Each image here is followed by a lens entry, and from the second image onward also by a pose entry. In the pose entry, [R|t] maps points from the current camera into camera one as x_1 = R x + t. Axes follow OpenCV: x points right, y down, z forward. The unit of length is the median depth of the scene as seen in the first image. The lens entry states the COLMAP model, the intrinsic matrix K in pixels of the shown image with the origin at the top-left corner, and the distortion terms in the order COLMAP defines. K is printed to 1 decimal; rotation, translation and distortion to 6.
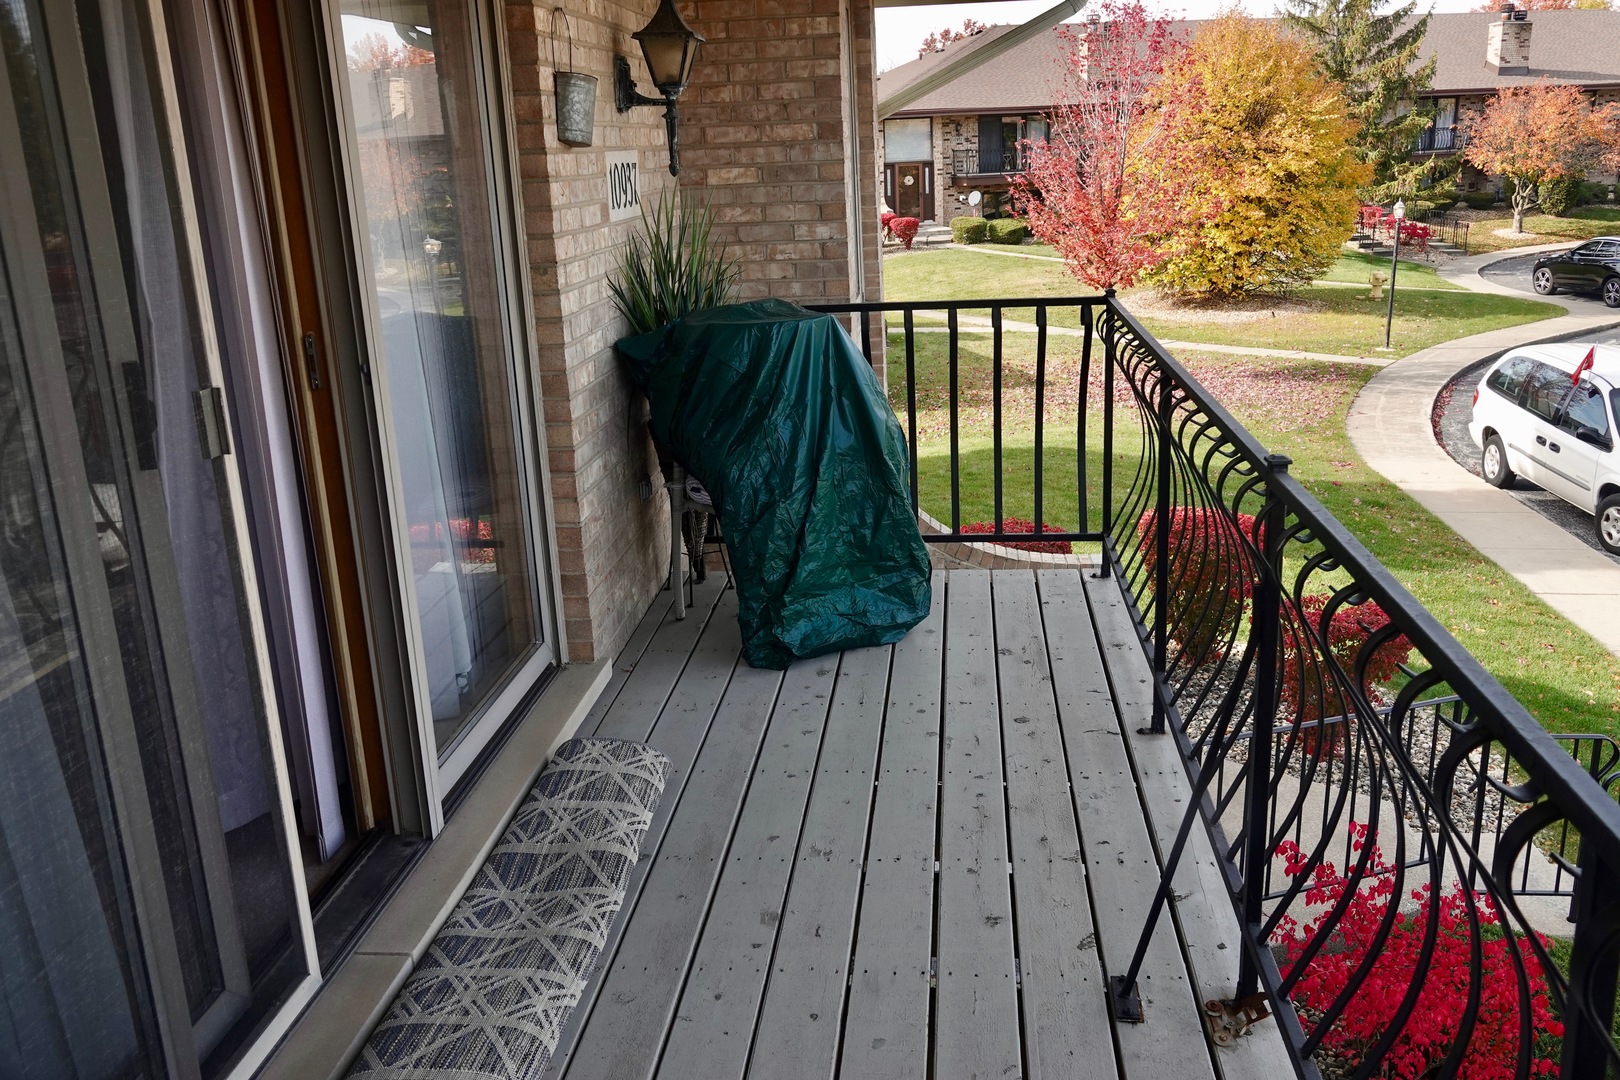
lens RADIAL K [[1361.0, 0, 810.0], [0, 1361.0, 540.0], [0, 0, 1]] dist [-0.001214, -0.001350]
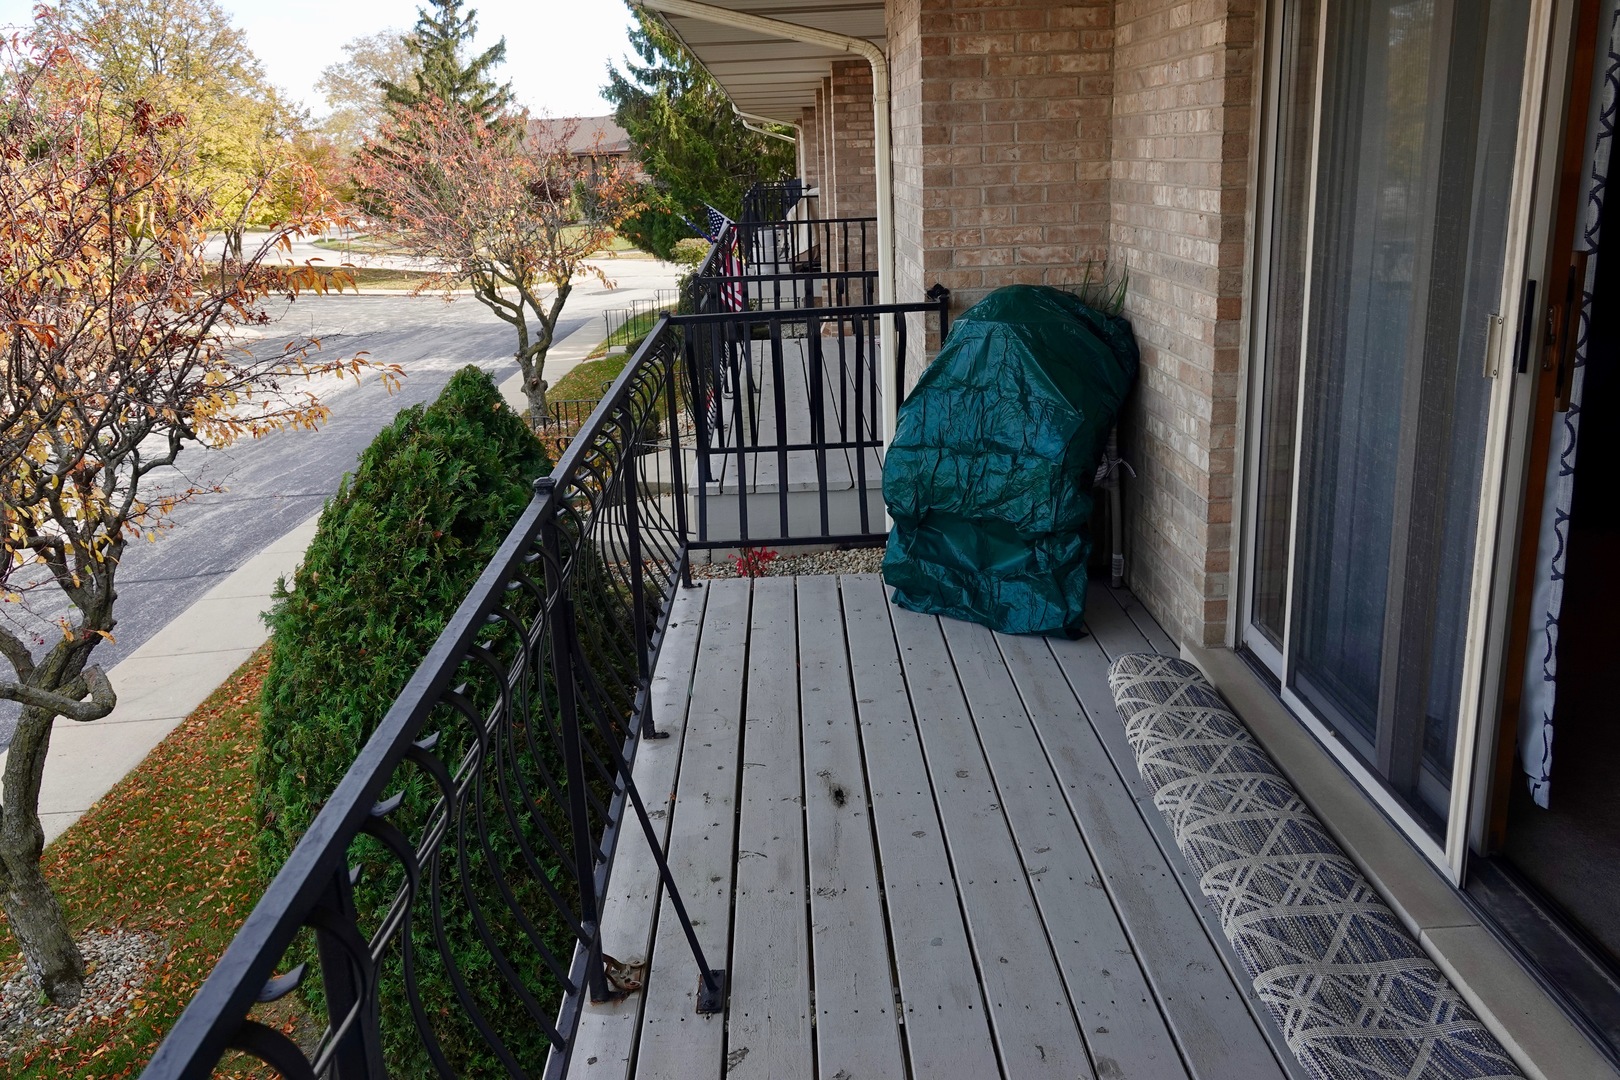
lens RADIAL K [[1349.6, 0, 810.0], [0, 1349.6, 540.0], [0, 0, 1]] dist [-0.000096, -0.001385]
pose [[-0.987791, 0.117532, -0.102251, 0.052661], [0.044714, 0.842643, 0.536614, -0.119034], [0.149231, 0.525490, -0.837610, 0.400477]]
